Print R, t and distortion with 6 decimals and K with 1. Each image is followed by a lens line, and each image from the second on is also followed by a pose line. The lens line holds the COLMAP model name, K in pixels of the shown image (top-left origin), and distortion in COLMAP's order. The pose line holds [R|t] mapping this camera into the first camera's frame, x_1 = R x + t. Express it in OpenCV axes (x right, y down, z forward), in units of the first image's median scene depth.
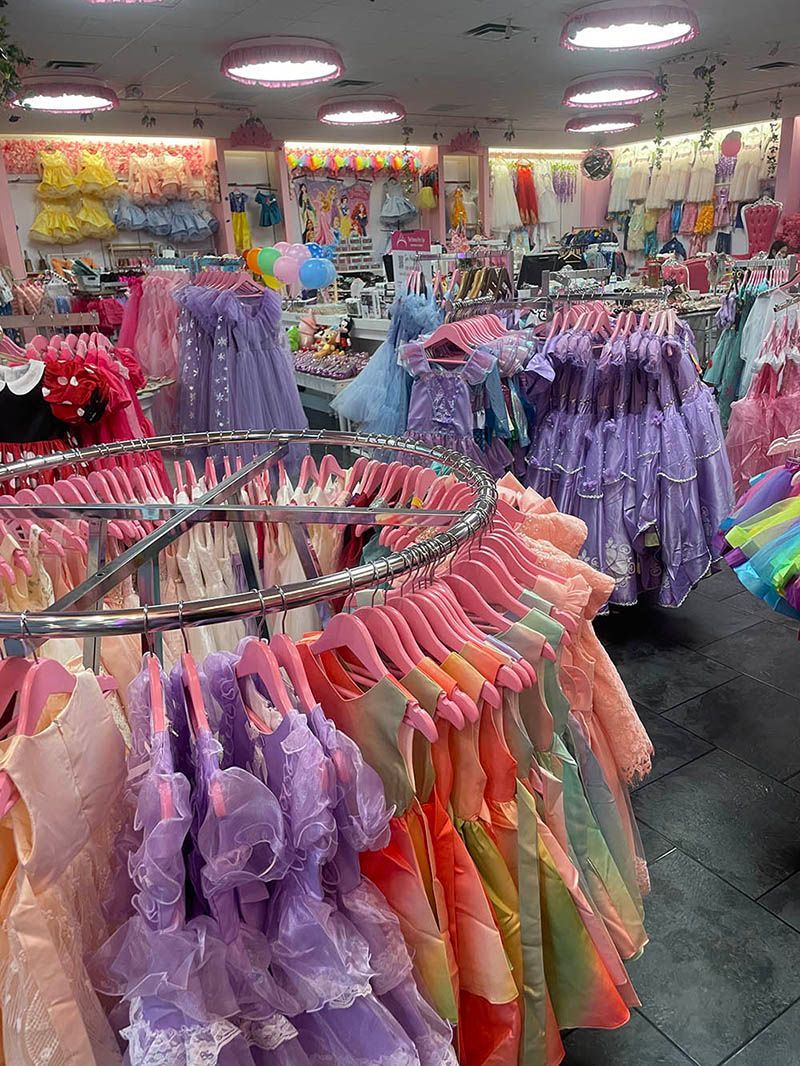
lens RADIAL K [[791.0, 0, 400.4], [0, 791.0, 535.3], [0, 0, 1]] dist [0.035812, -0.032988]
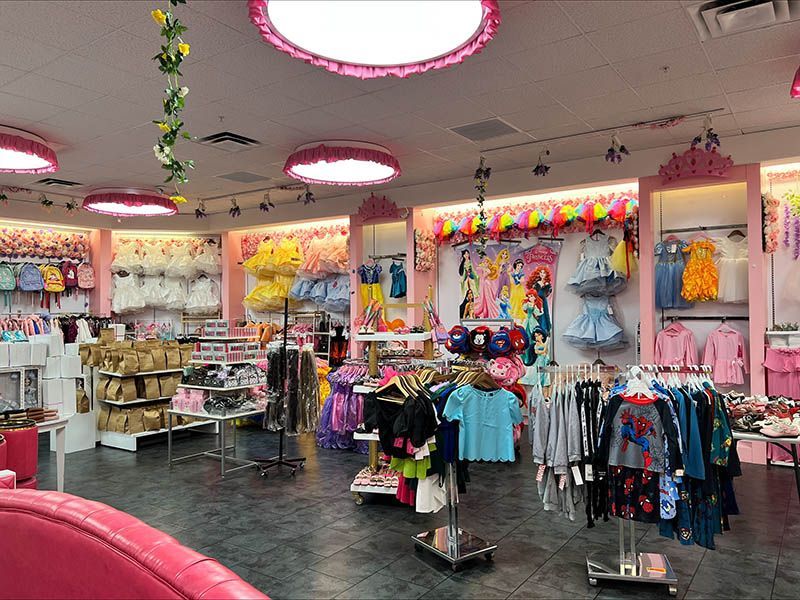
lens RADIAL K [[593.6, 0, 403.1], [0, 593.6, 298.8], [0, 0, 1]] dist [0.035812, -0.032988]
pose [[0.362495, 0.025828, -0.931628, 0.467349], [-0.323801, 0.940835, -0.099907, -0.332278], [0.873928, 0.337878, 0.349412, 0.796427]]
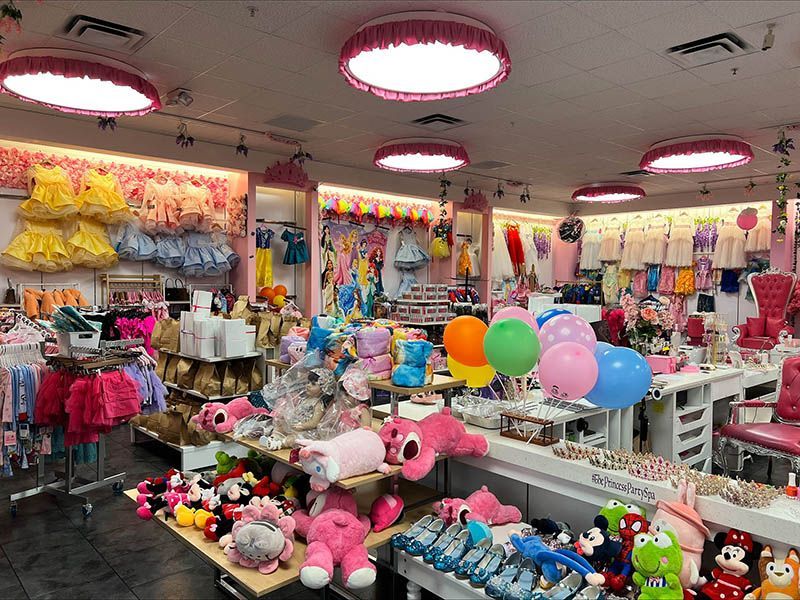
lens RADIAL K [[593.6, 0, 405.5], [0, 593.6, 301.4], [0, 0, 1]] dist [0.035812, -0.032988]
pose [[0.985053, 0.048089, 0.165400, -0.153265], [0.005483, 0.950999, -0.309145, -0.139706], [-0.172162, 0.305431, 0.936521, 0.359155]]
